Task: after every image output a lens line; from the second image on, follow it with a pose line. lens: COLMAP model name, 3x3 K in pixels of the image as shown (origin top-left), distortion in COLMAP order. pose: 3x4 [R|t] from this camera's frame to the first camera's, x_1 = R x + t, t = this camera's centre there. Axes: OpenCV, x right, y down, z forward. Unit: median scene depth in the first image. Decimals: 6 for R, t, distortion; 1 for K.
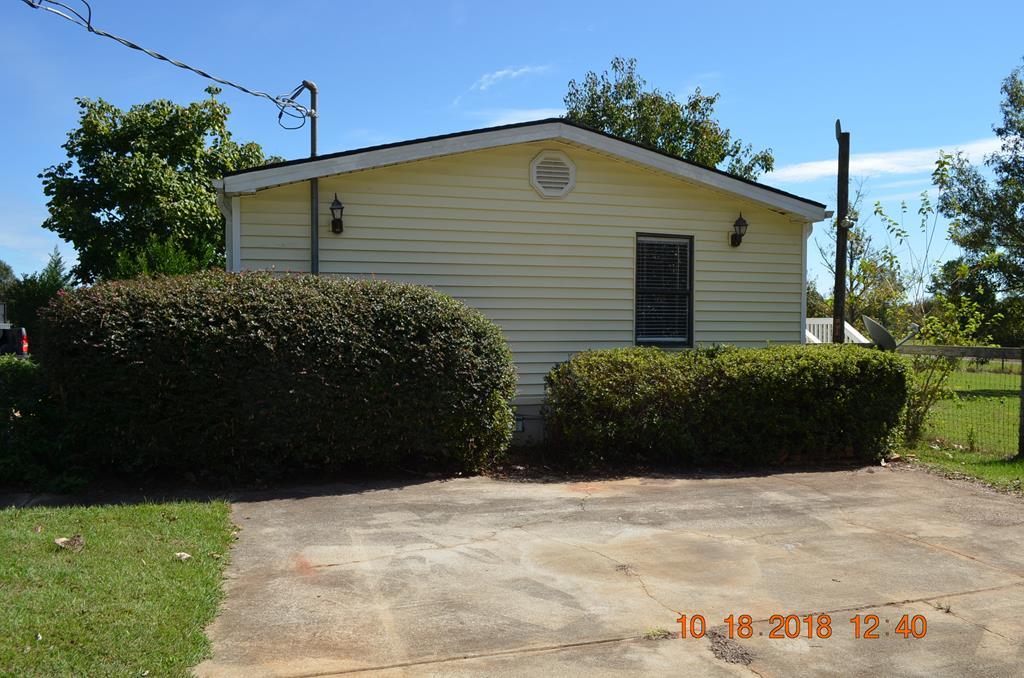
lens RADIAL K [[797.4, 0, 512.0], [0, 797.4, 339.0], [0, 0, 1]] dist [-0.088534, 0.004738]
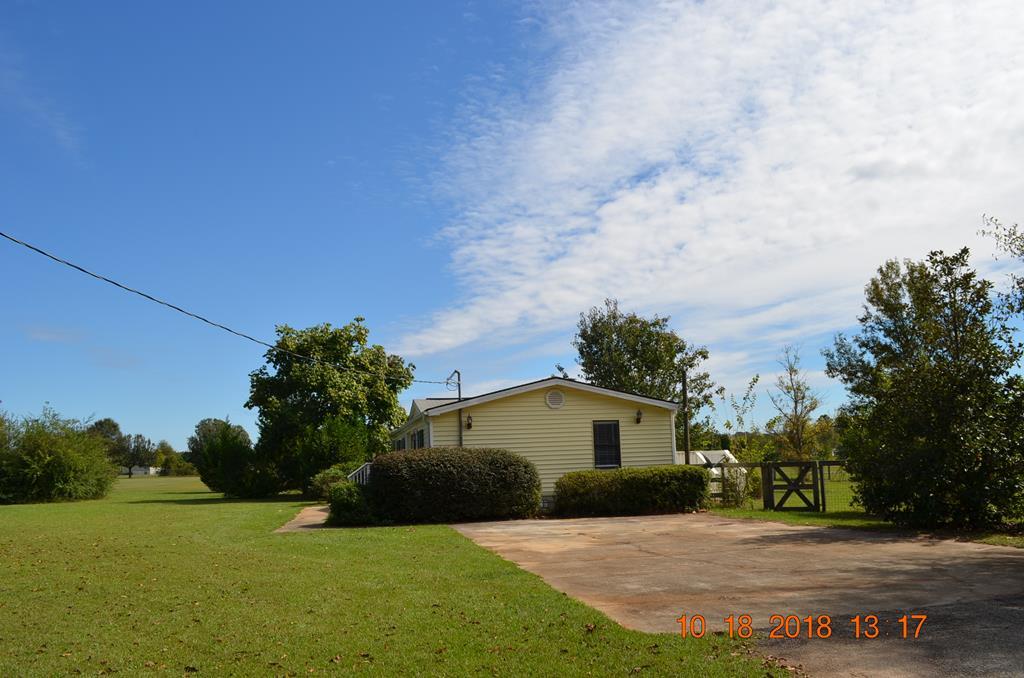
lens RADIAL K [[797.4, 0, 512.0], [0, 797.4, 339.0], [0, 0, 1]] dist [-0.088534, 0.004738]
pose [[0.996081, -0.050913, -0.072320, 0.101717], [0.037935, 0.984600, -0.170656, 0.021802], [0.079895, 0.167244, 0.982673, -1.380581]]
